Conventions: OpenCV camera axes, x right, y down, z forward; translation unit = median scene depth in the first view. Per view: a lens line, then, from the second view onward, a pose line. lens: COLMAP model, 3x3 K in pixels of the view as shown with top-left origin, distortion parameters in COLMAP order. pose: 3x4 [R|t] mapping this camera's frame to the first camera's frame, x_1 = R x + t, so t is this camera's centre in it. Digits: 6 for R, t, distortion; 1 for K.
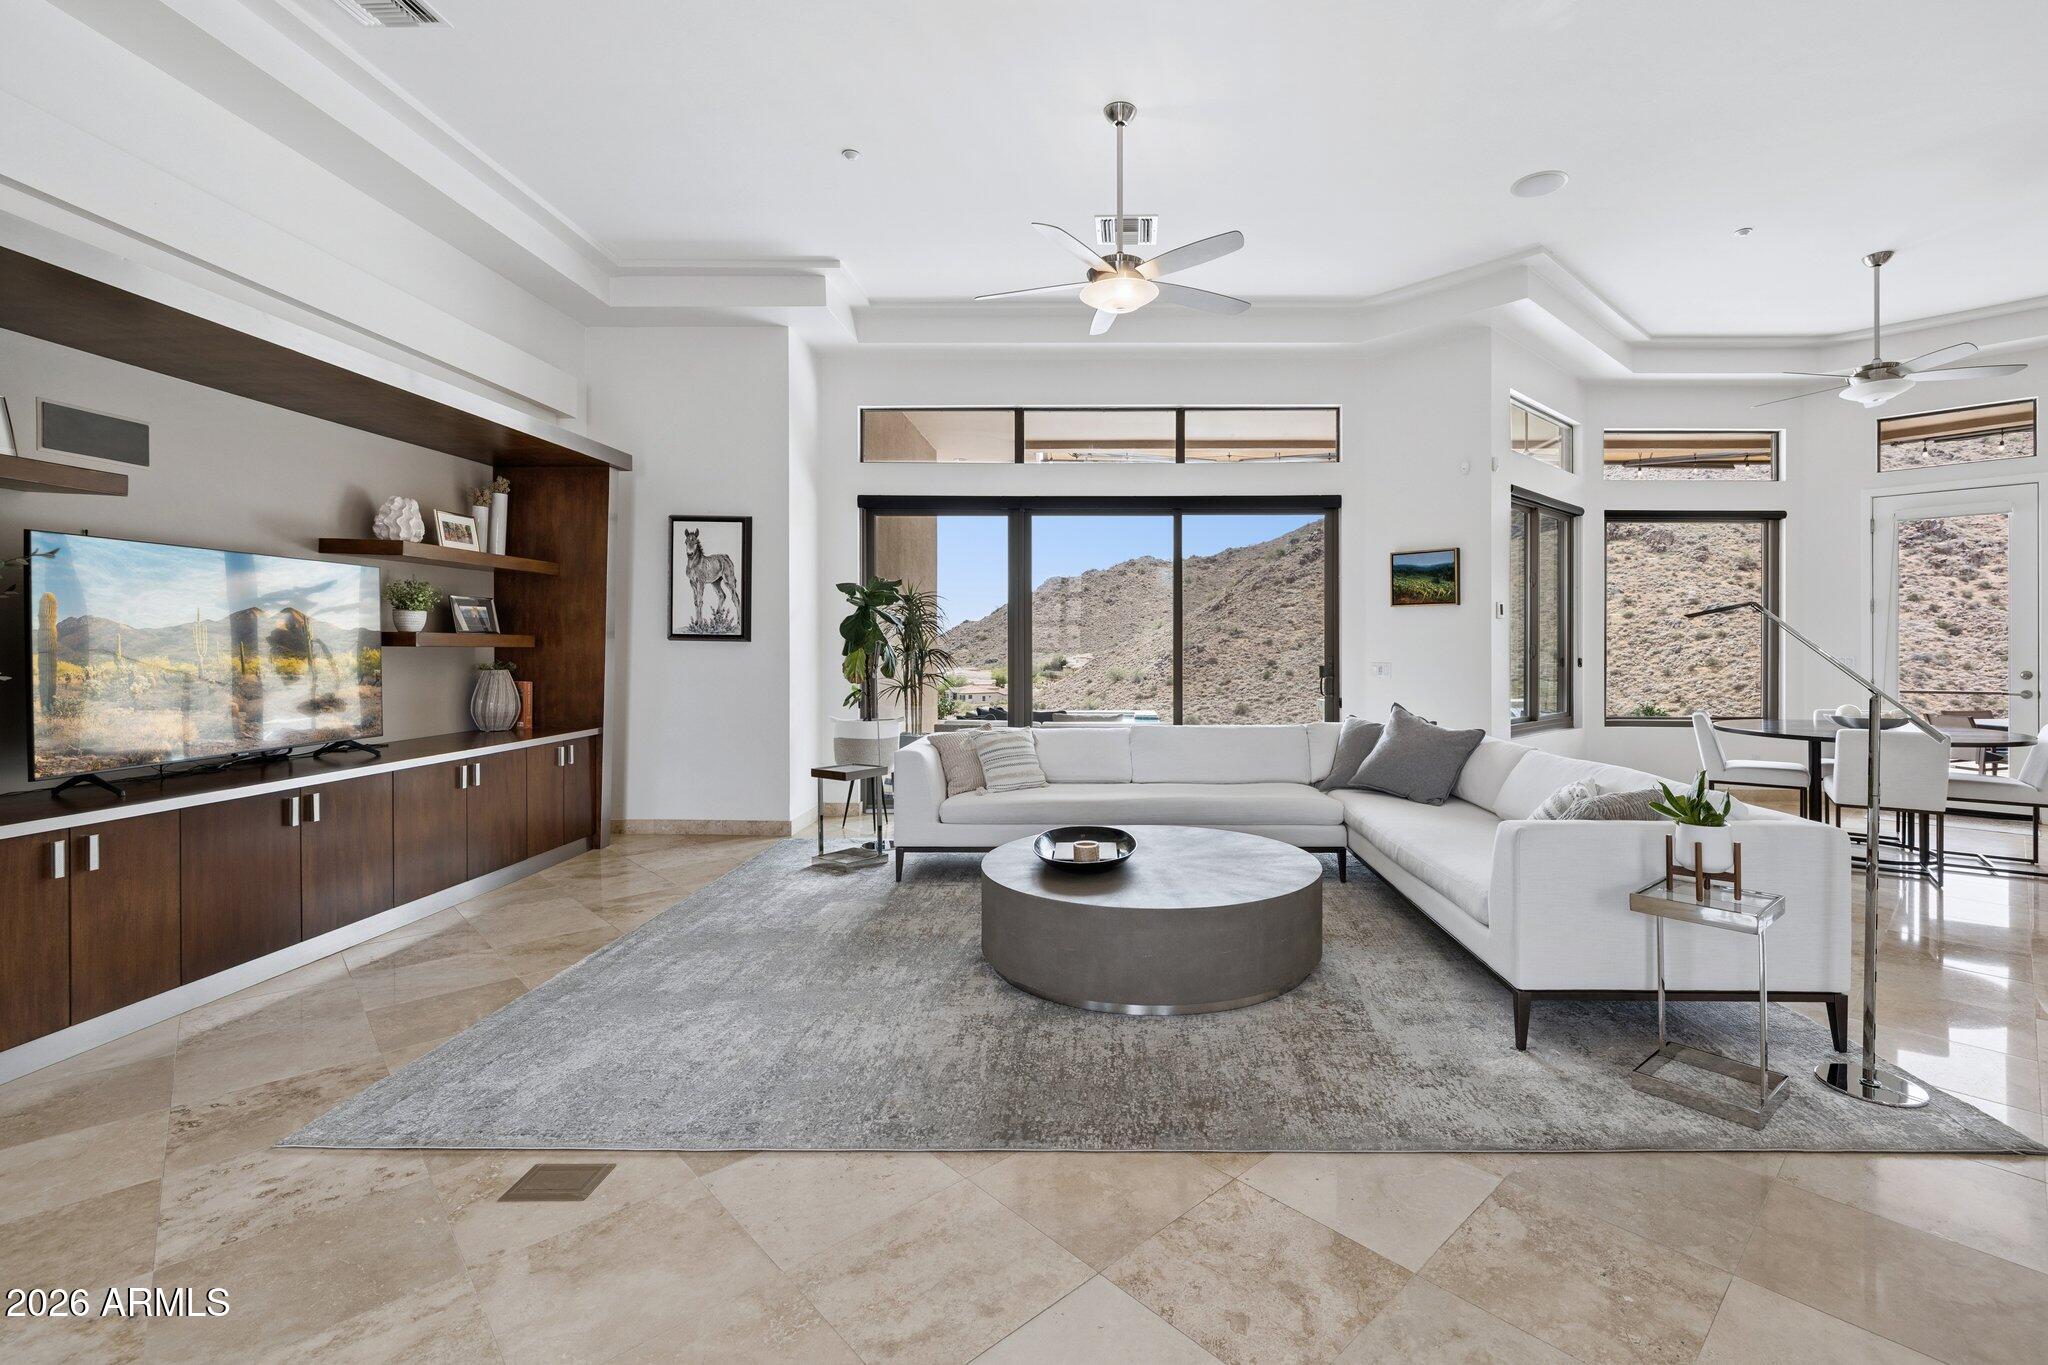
lens RADIAL K [[888.4, 0, 1119.3], [0, 888.4, 647.6], [0, 0, 1]] dist [-0.000786, -0.000157]
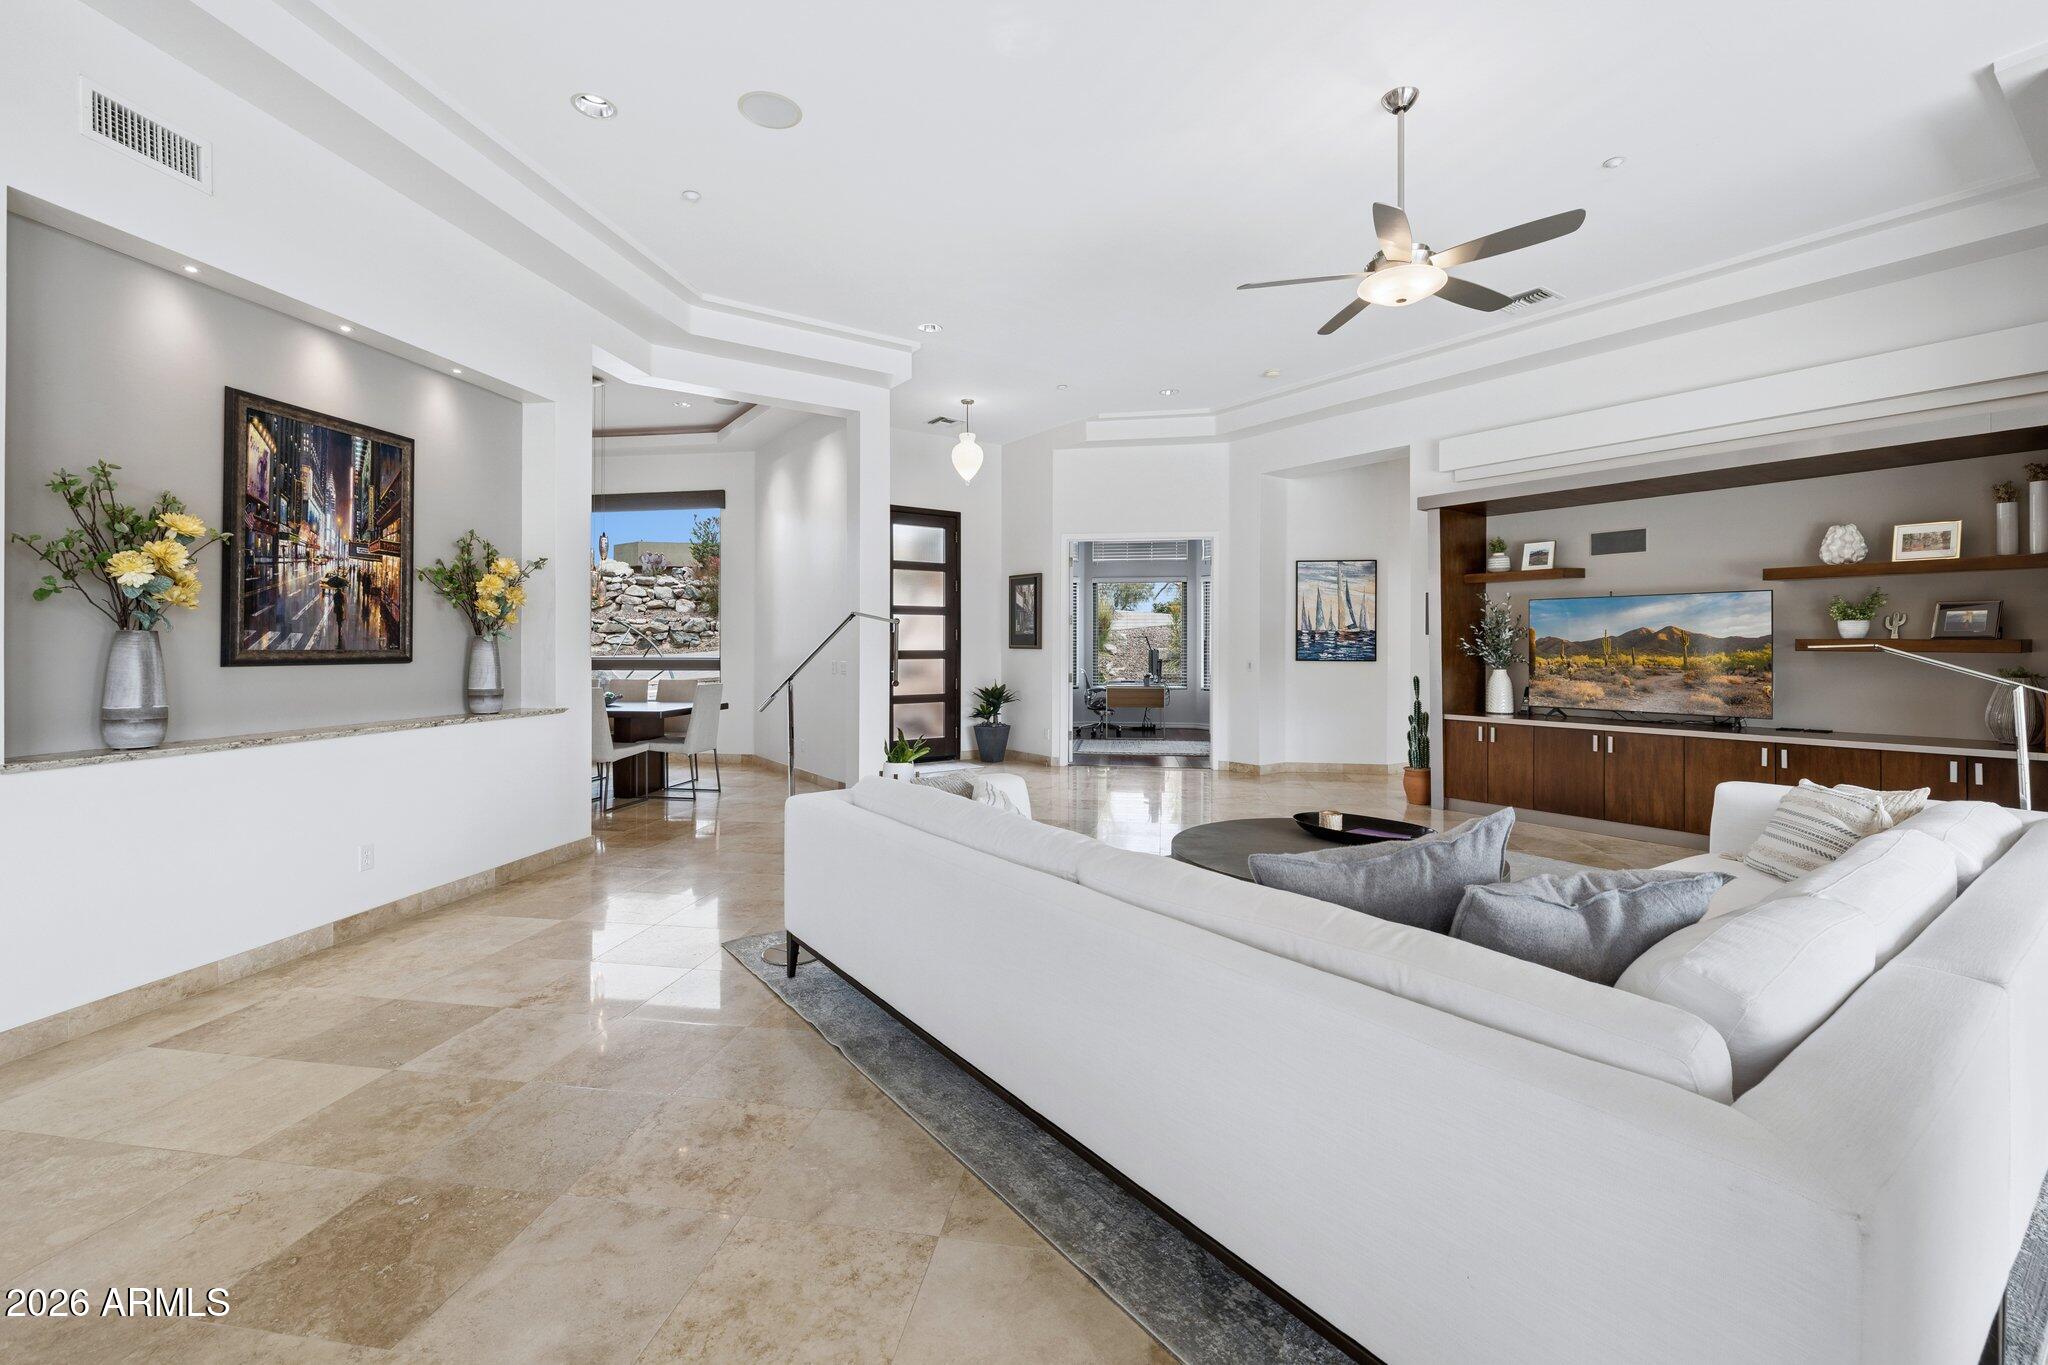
lens RADIAL K [[861.2, 0, 1020.4], [0, 861.2, 655.8], [0, 0, 1]] dist [-0.001161, -0.000393]
pose [[-0.811509, 0.002240, -0.584336, 0.666510], [-0.007321, 0.999875, 0.014000, -0.003525], [0.584294, 0.015639, -0.811391, 1.161082]]
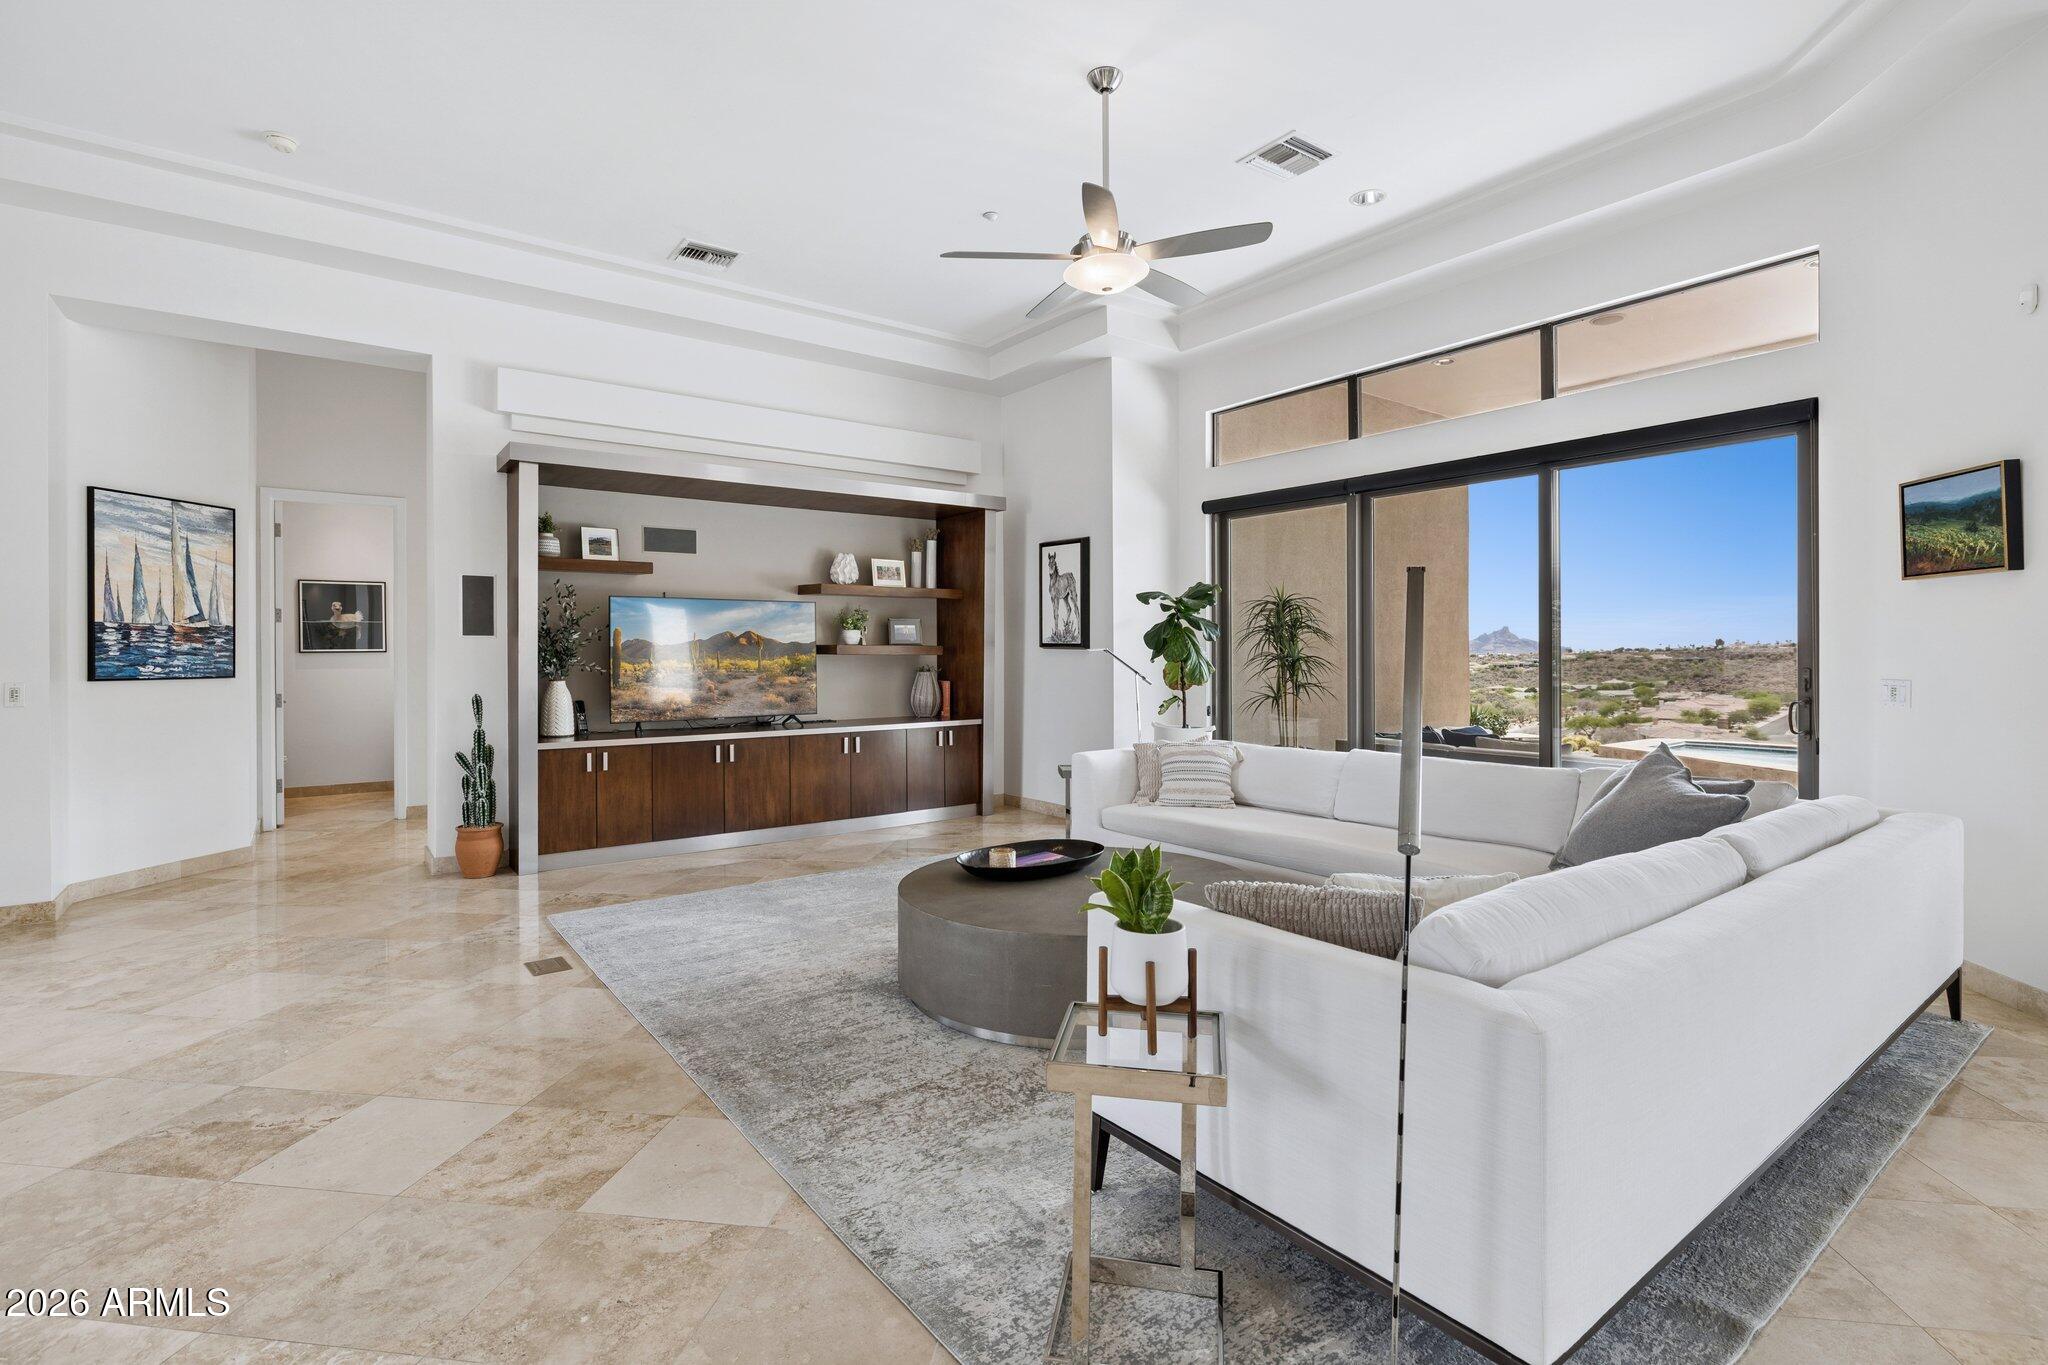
lens RADIAL K [[957.2, 0, 1026.9], [0, 957.2, 654.5], [0, 0, 1]] dist [-0.001194, -0.000236]
pose [[0.606551, -0.001537, -0.795043, 0.570956], [0.001145, 0.999999, -0.001060, 0.000875], [0.795044, -0.000267, 0.606552, 0.250144]]
